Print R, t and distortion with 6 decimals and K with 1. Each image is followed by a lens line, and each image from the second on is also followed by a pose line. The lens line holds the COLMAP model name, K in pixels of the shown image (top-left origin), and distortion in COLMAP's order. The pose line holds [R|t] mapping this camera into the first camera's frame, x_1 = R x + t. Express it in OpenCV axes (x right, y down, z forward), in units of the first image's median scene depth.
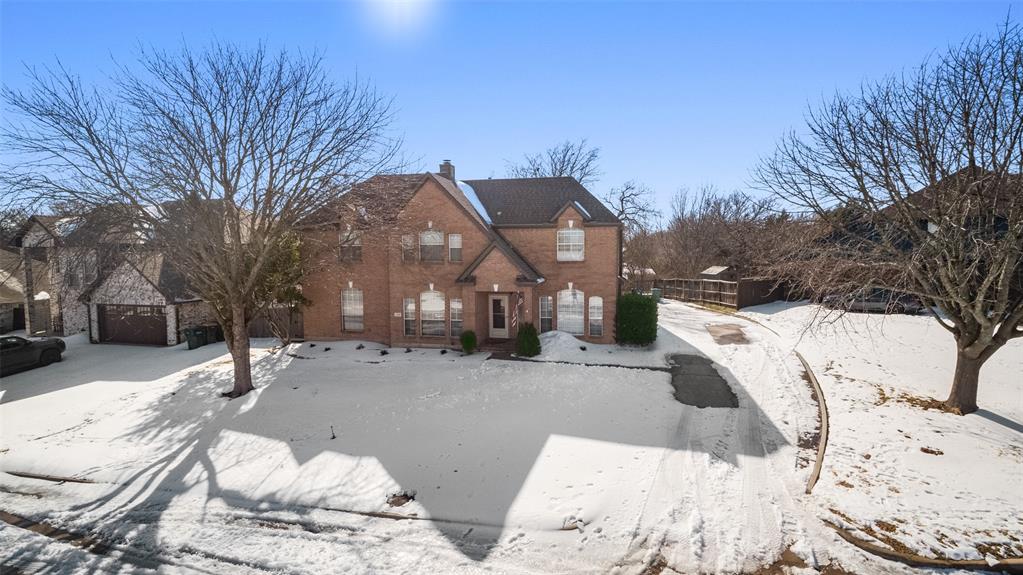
lens RADIAL K [[454.3, 0, 524.0], [0, 454.3, 283.1], [0, 0, 1]] dist [-0.011737, -0.003654]
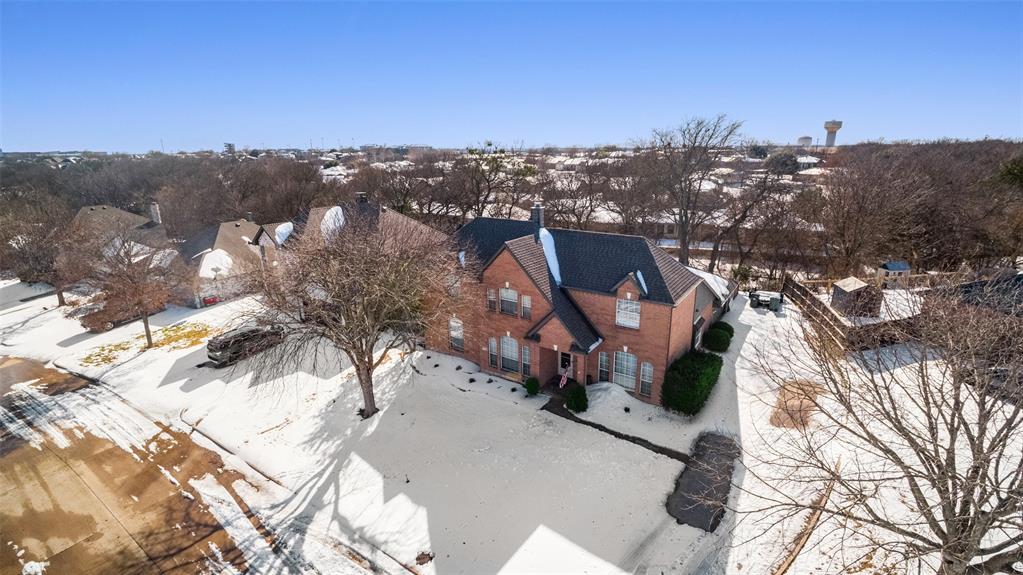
lens RADIAL K [[454.3, 0, 524.0], [0, 454.3, 283.1], [0, 0, 1]] dist [-0.011737, -0.003654]
pose [[0.932930, 0.097392, -0.346635, 0.382159], [-0.020169, 0.975347, 0.219754, -0.619425], [0.359492, -0.198024, 0.911895, -0.098671]]
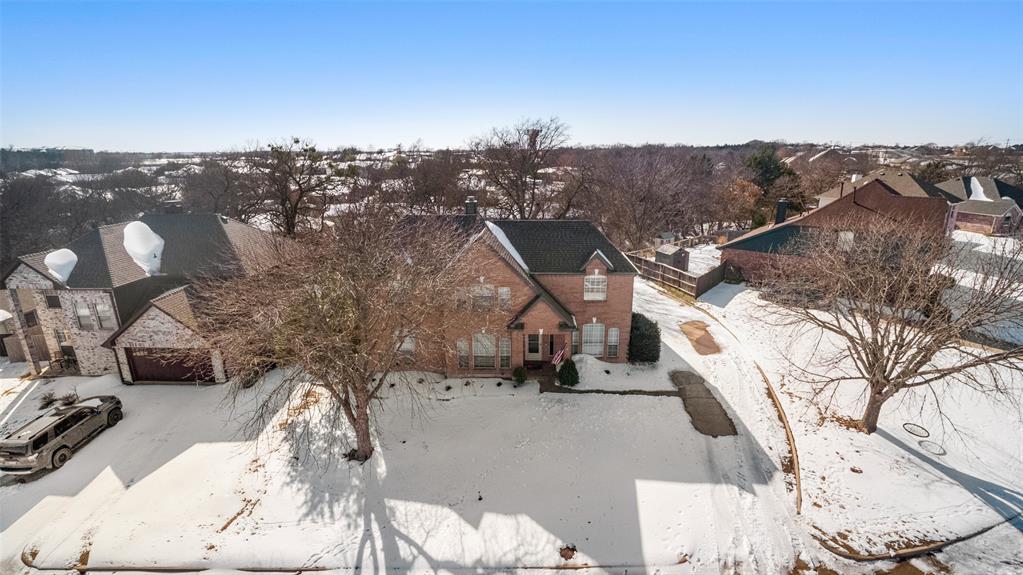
lens RADIAL K [[454.3, 0, 524.0], [0, 454.3, 283.1], [0, 0, 1]] dist [-0.011737, -0.003654]
pose [[0.980610, -0.052841, 0.188711, -0.501609], [0.012228, 0.977584, 0.210190, -0.567721], [-0.195587, -0.203807, 0.959275, -0.204380]]
